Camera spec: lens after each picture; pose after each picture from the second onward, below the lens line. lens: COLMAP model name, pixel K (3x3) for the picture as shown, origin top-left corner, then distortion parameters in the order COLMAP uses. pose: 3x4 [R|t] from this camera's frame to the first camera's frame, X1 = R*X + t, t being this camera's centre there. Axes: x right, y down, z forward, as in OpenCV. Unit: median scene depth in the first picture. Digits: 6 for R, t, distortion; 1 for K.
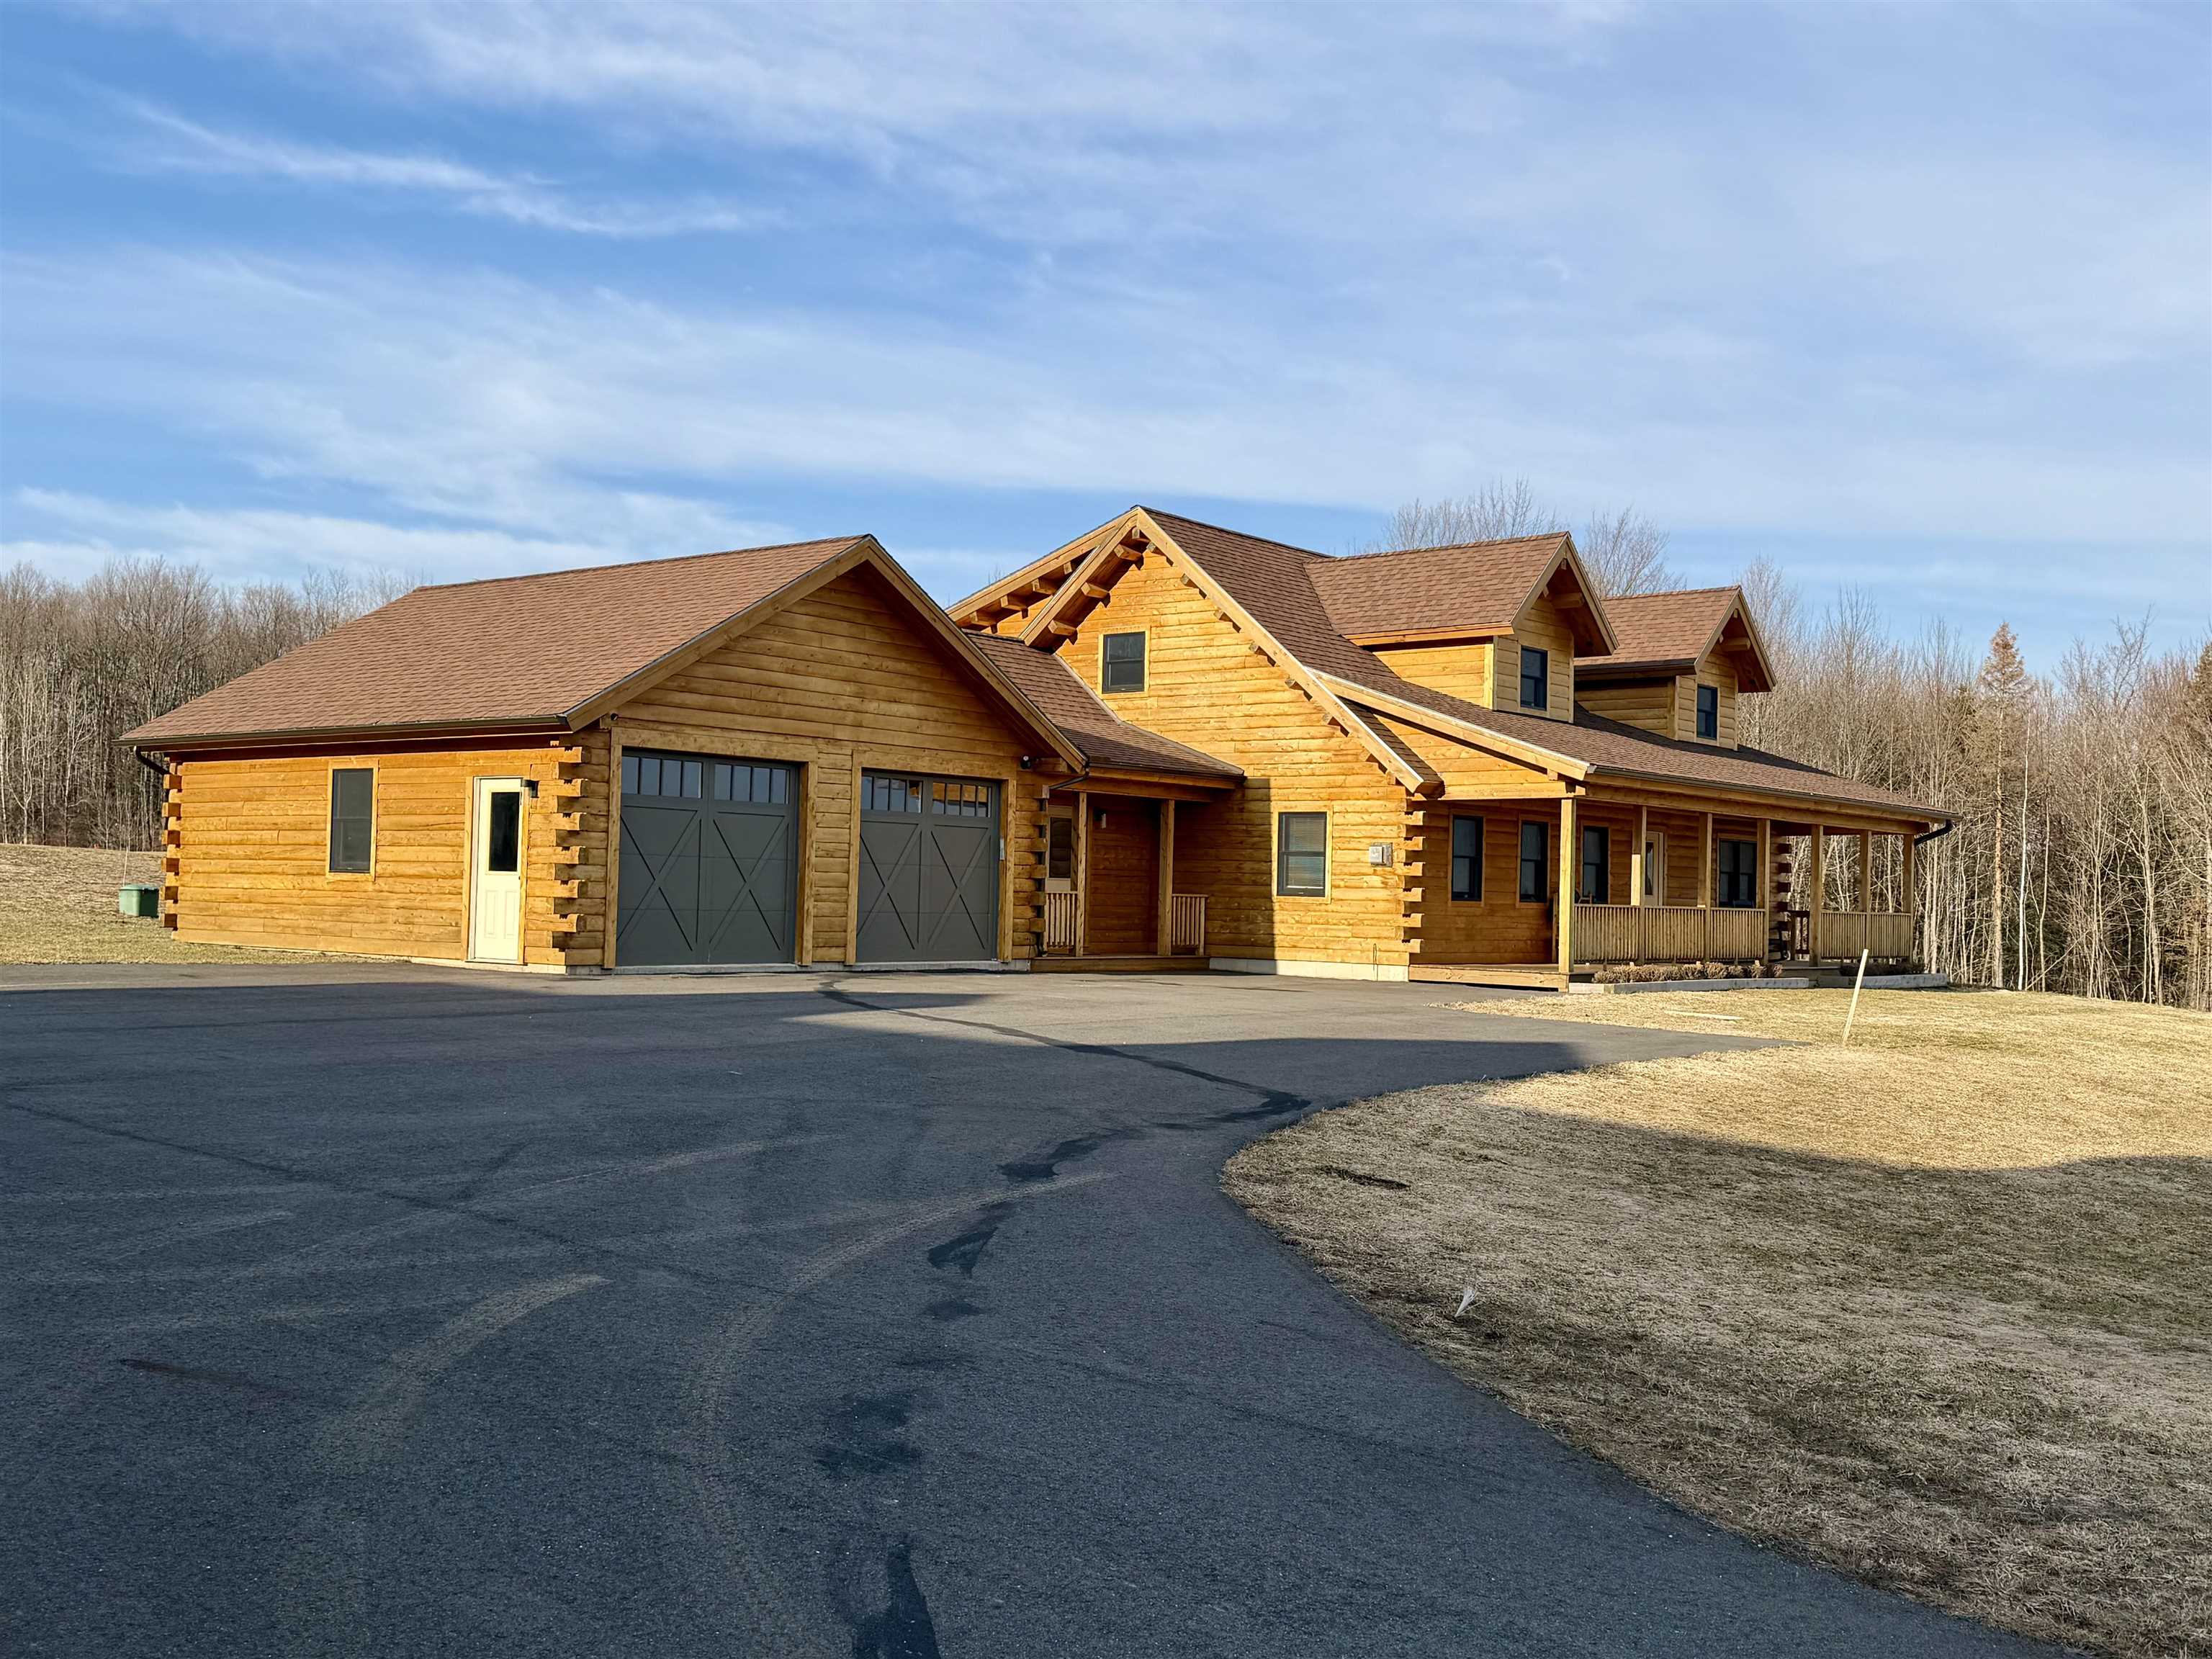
lens RADIAL K [[2110.4, 0, 1112.0], [0, 2110.4, 846.1], [0, 0, 1]] dist [0.074429, 0.000000]
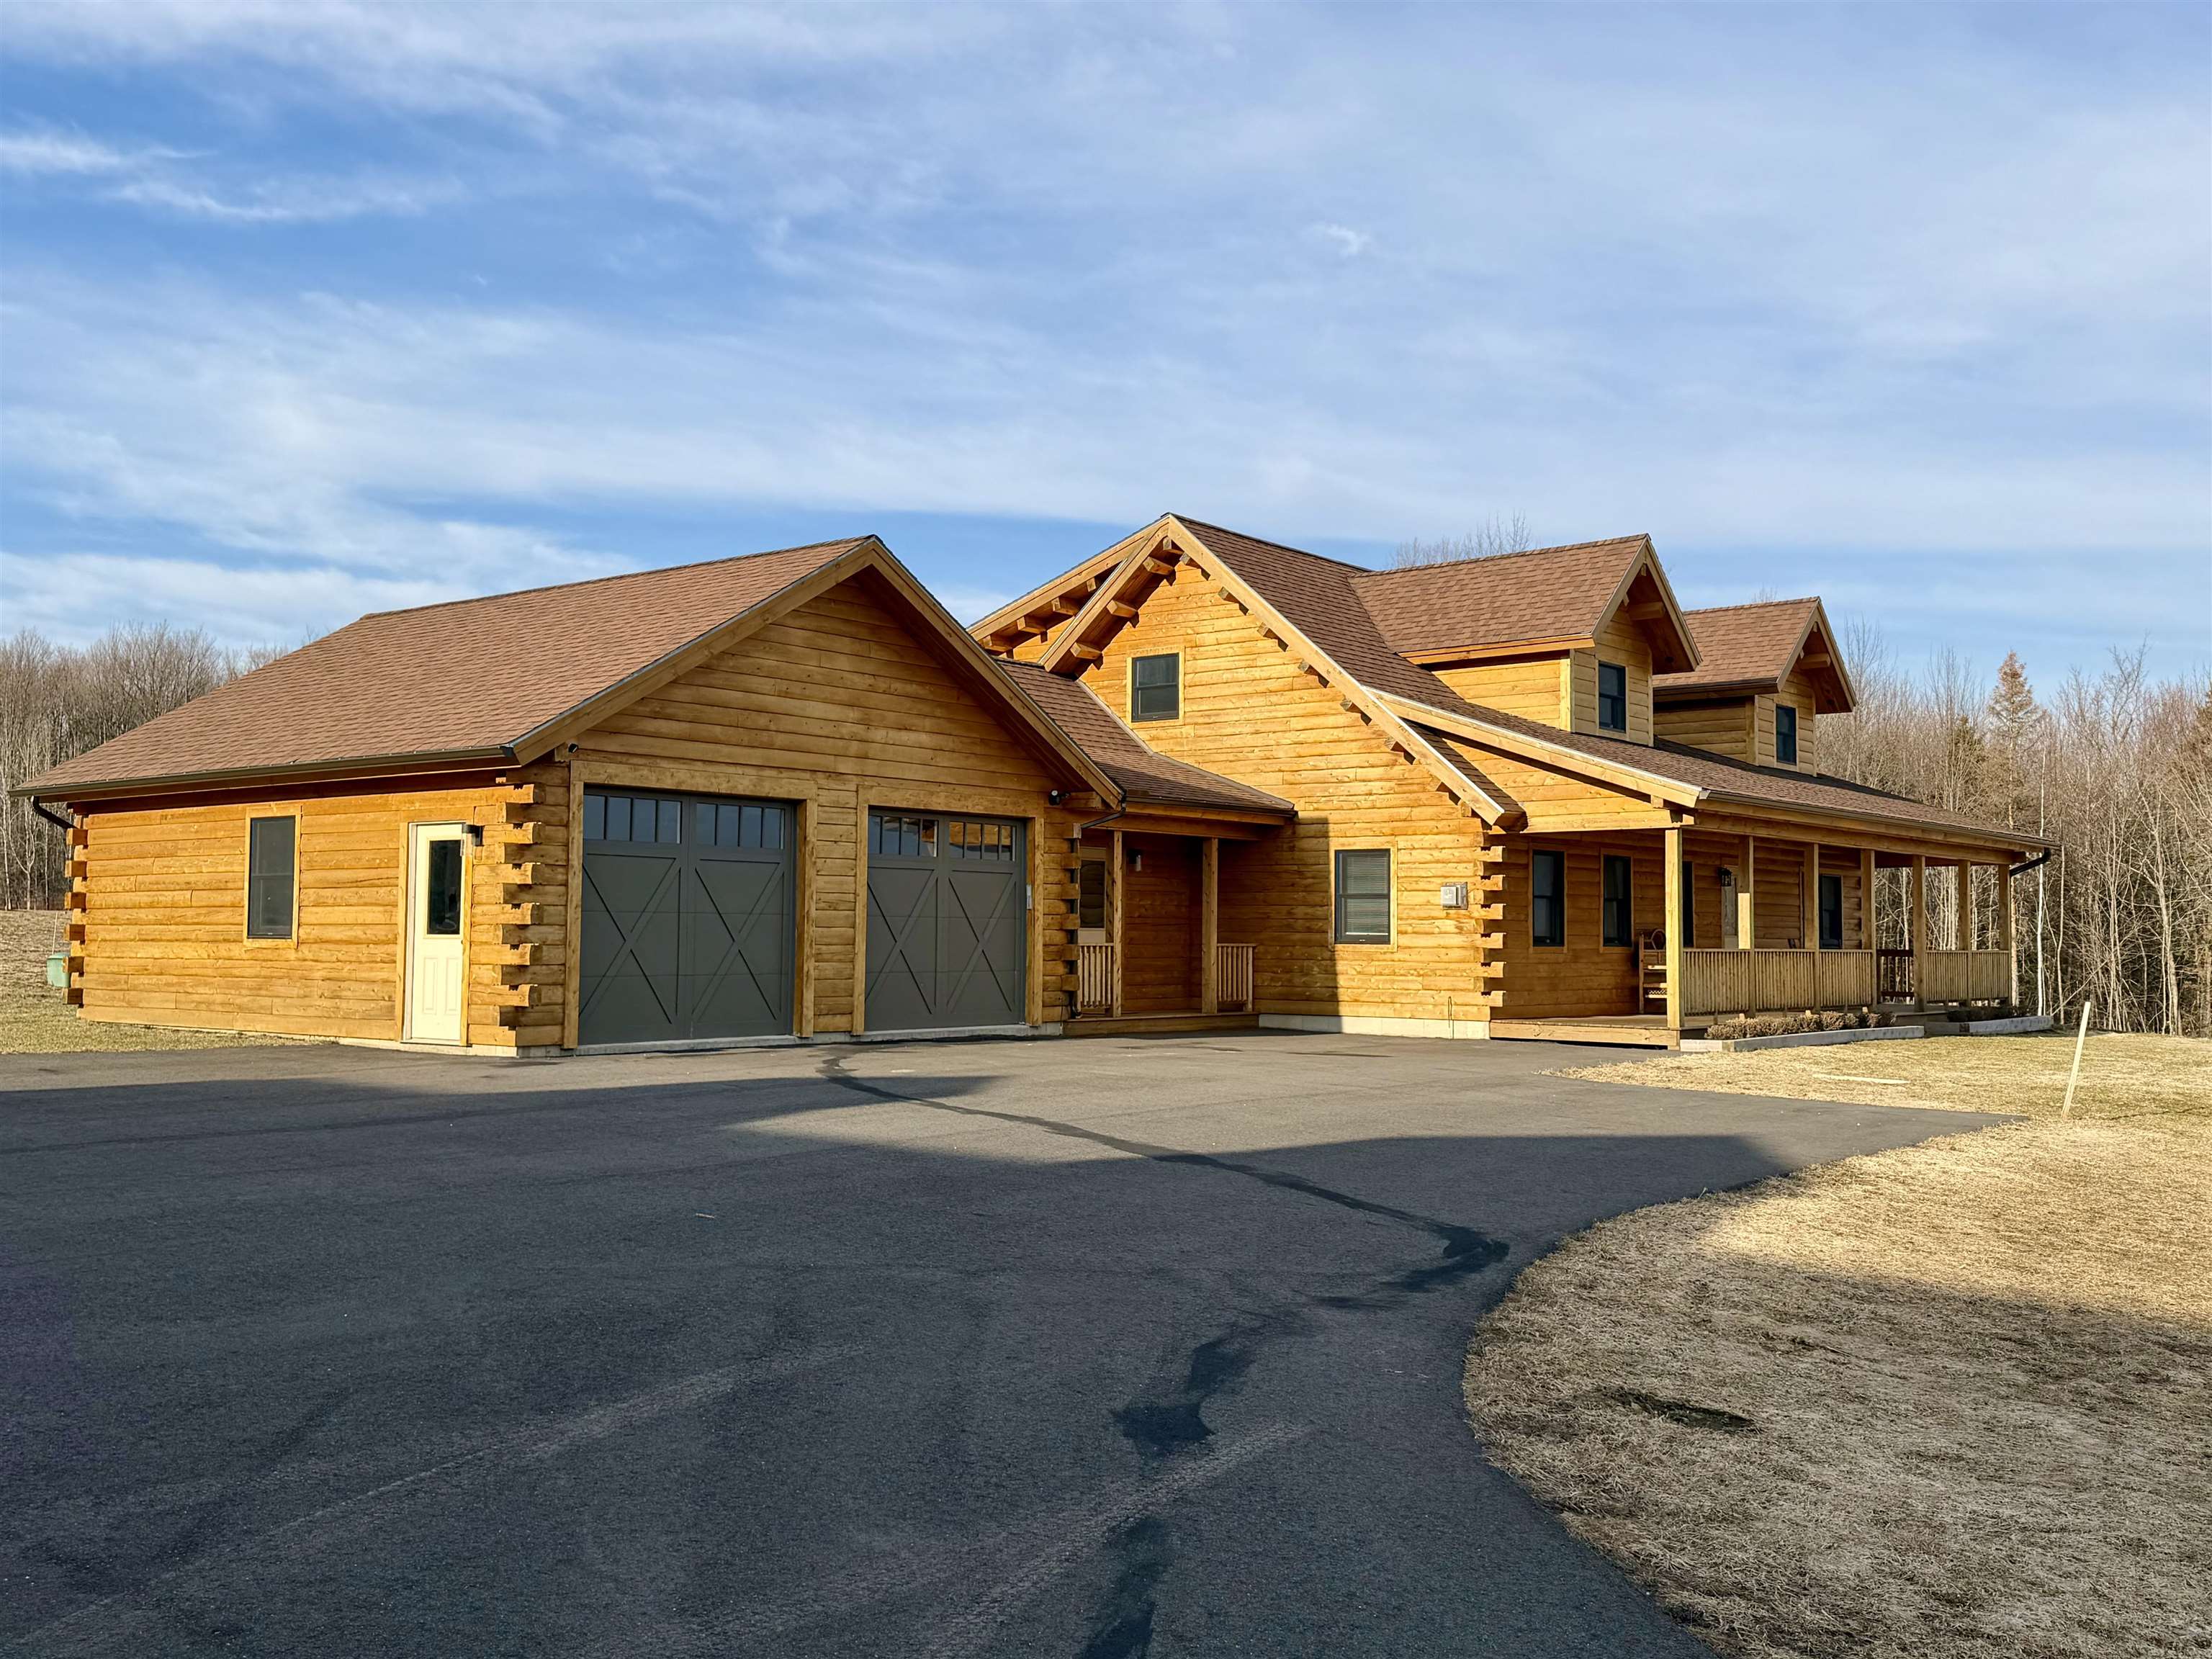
lens RADIAL K [[2030.7, 0, 1111.5], [0, 2030.7, 833.5], [0, 0, 1]] dist [0.067005, 0.000000]
pose [[0.999848, -0.016790, 0.004606, -0.020224], [0.016913, 0.999462, -0.028109, -0.000643], [-0.004132, 0.028183, 0.999594, 0.148999]]
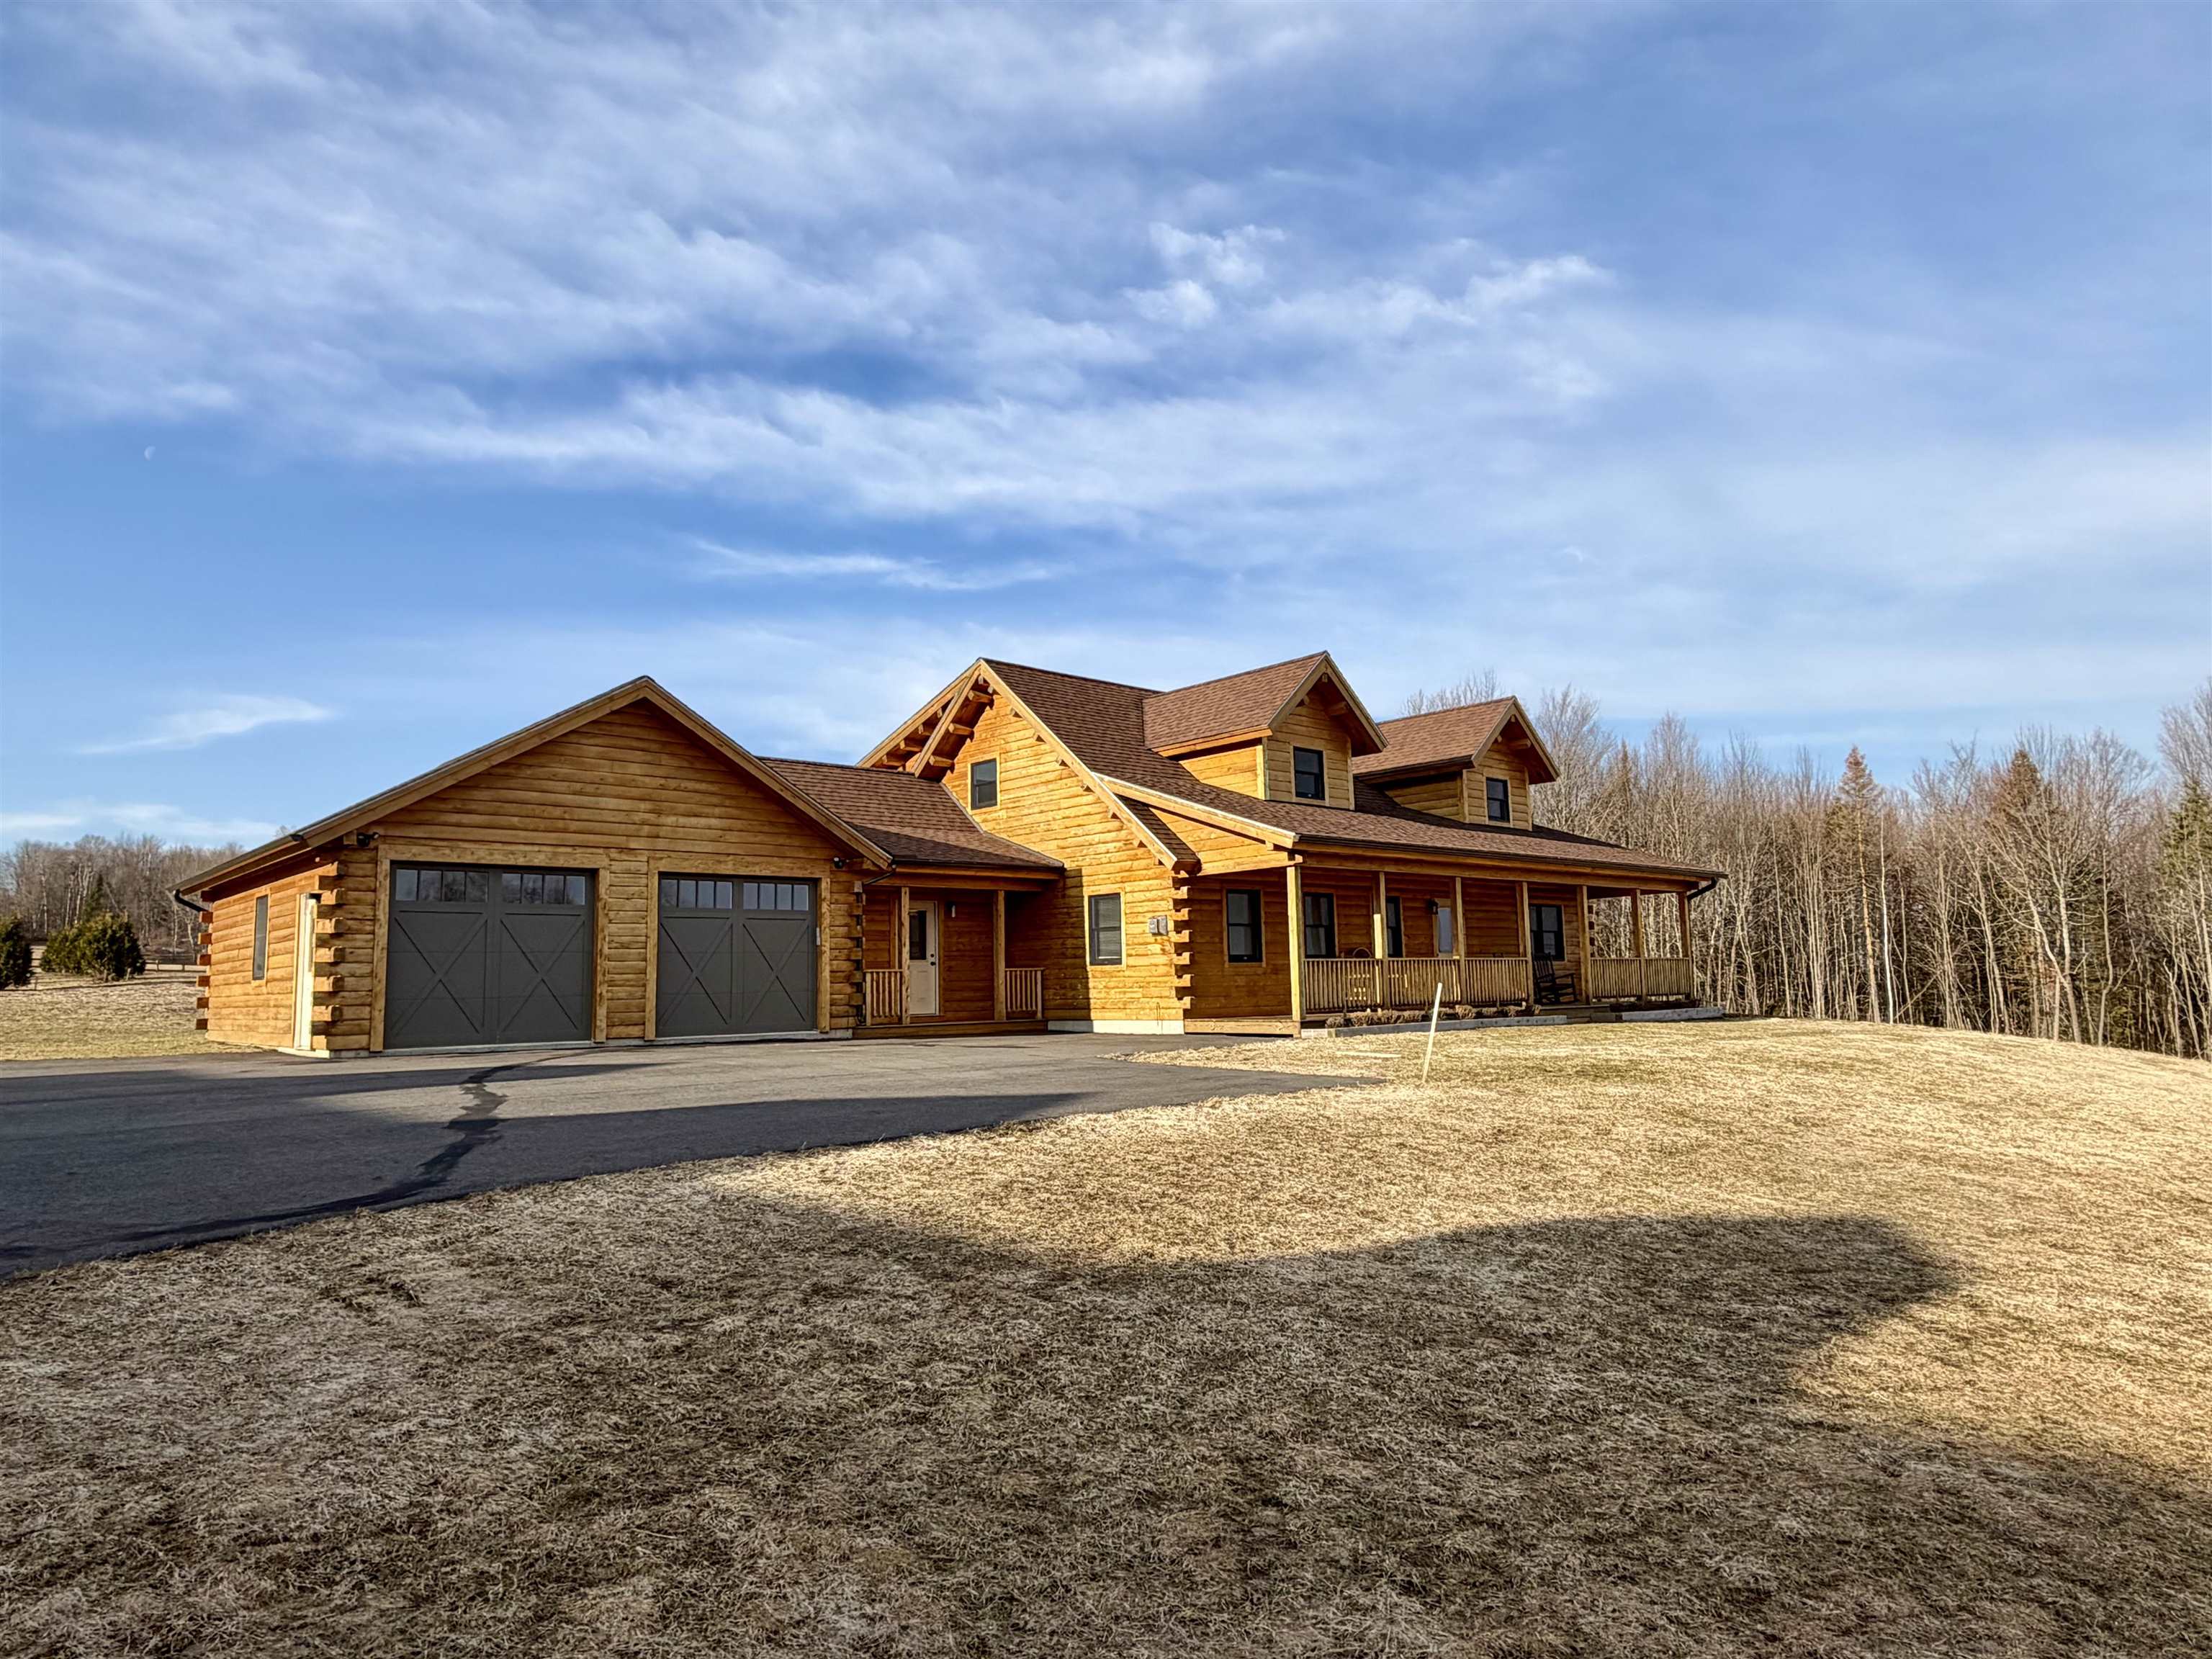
lens RADIAL K [[1356.0, 0, 1098.7], [0, 1356.0, 832.5], [0, 0, 1]] dist [-0.001235, 0.008176]
pose [[0.986703, -0.062693, -0.149957, 0.212744], [0.049025, 0.994442, -0.093170, 0.021264], [0.154965, 0.084580, 0.984293, 0.251555]]
